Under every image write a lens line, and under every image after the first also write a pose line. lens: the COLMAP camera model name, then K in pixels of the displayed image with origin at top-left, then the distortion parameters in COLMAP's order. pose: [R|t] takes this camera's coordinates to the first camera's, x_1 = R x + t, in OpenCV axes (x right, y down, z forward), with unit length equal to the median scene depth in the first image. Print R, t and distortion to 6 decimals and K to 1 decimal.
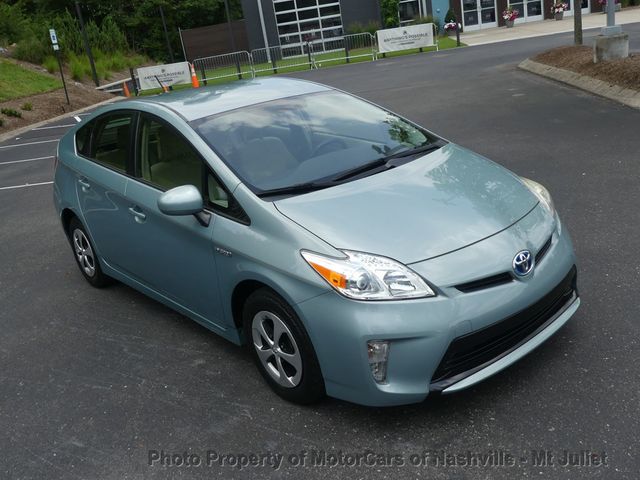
lens RADIAL K [[624.8, 0, 320.0], [0, 624.8, 240.0], [0, 0, 1]] dist [-0.009435, -0.007524]
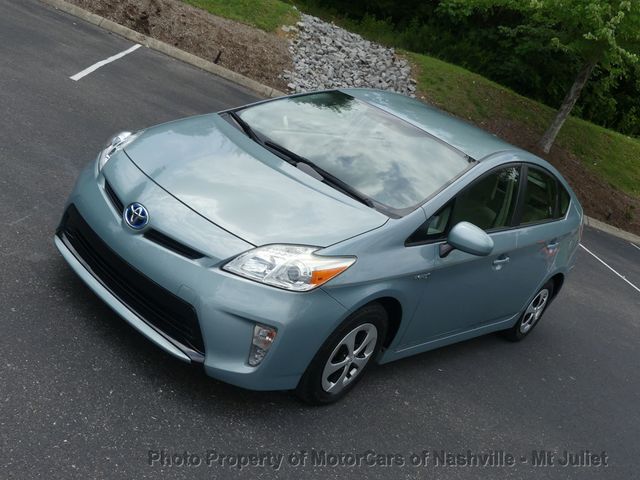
lens RADIAL K [[689.4, 0, 320.0], [0, 689.4, 240.0], [0, 0, 1]] dist [0.004826, -0.009769]
pose [[0.101109, 0.473540, -0.874949, 1.143569], [-0.669291, 0.683068, 0.292347, -0.388214], [0.736088, 0.556037, 0.386001, 0.696455]]
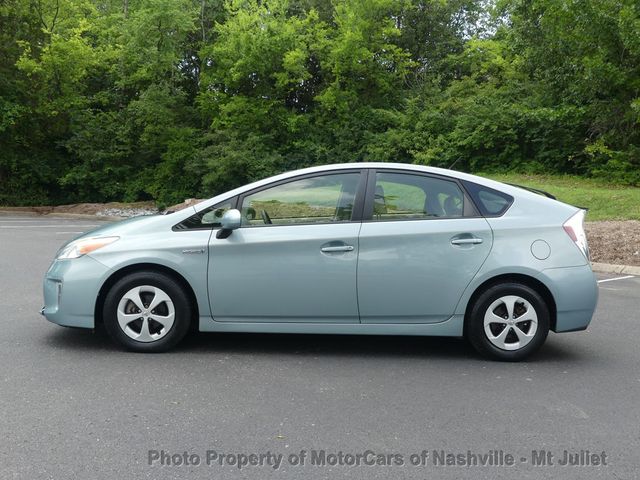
lens RADIAL K [[689.4, 0, 320.0], [0, 689.4, 240.0], [0, 0, 1]] dist [0.004826, -0.009769]
pose [[-0.592625, 0.150713, -0.791253, 1.251030], [-0.225266, 0.912129, 0.342455, -0.729797], [0.773337, 0.381190, -0.506600, 2.215111]]
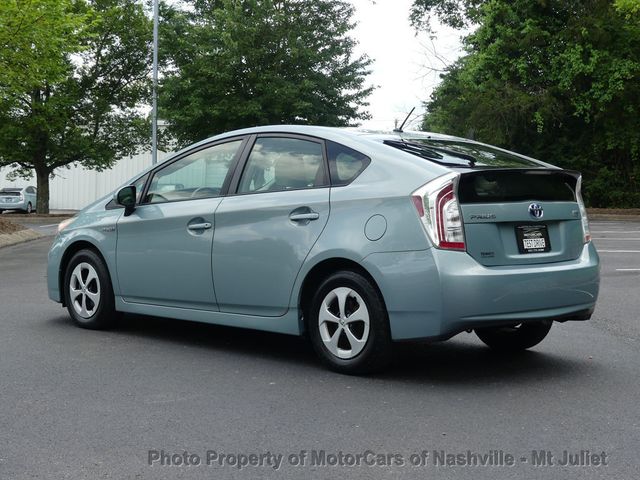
lens RADIAL K [[1155.4, 0, 320.0], [0, 1155.4, 240.0], [0, 0, 1]] dist [-0.042519, -0.179338]
pose [[-0.990448, 0.125541, -0.057033, -0.064124], [0.095054, 0.921261, 0.377152, -1.008843], [0.099890, 0.368128, -0.924394, 3.608489]]
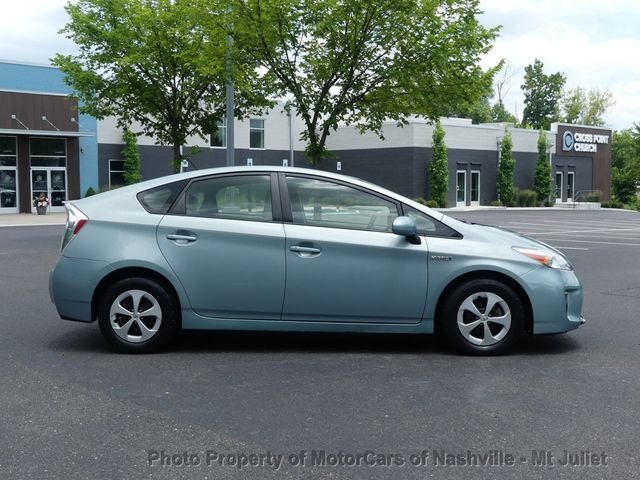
lens RADIAL K [[736.4, 0, 320.0], [0, 736.4, 240.0], [0, 0, 1]] dist [-0.014710, -0.017768]
pose [[0.672280, 0.089810, 0.734829, -1.567115], [0.152943, 0.954349, -0.256565, 0.365306], [-0.724326, 0.284871, 0.627854, 0.101792]]
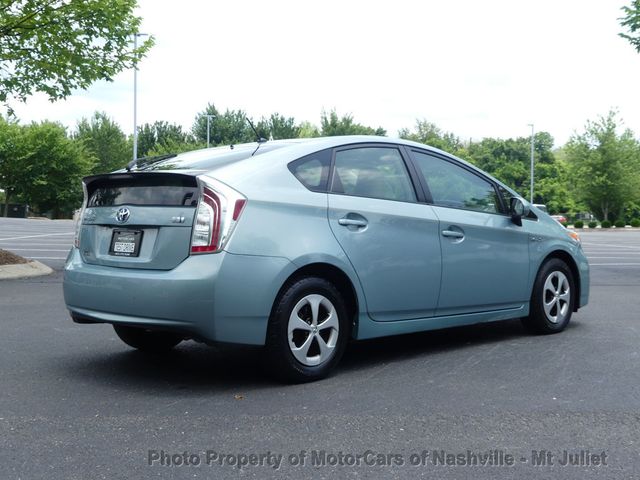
lens RADIAL K [[870.2, 0, 320.0], [0, 870.2, 240.0], [0, 0, 1]] dist [0.003819, 0.021448]
pose [[-0.081147, 0.094402, 0.992221, -2.078400], [0.330383, 0.941770, -0.062582, -0.019700], [-0.940352, 0.322735, -0.107611, 1.641576]]
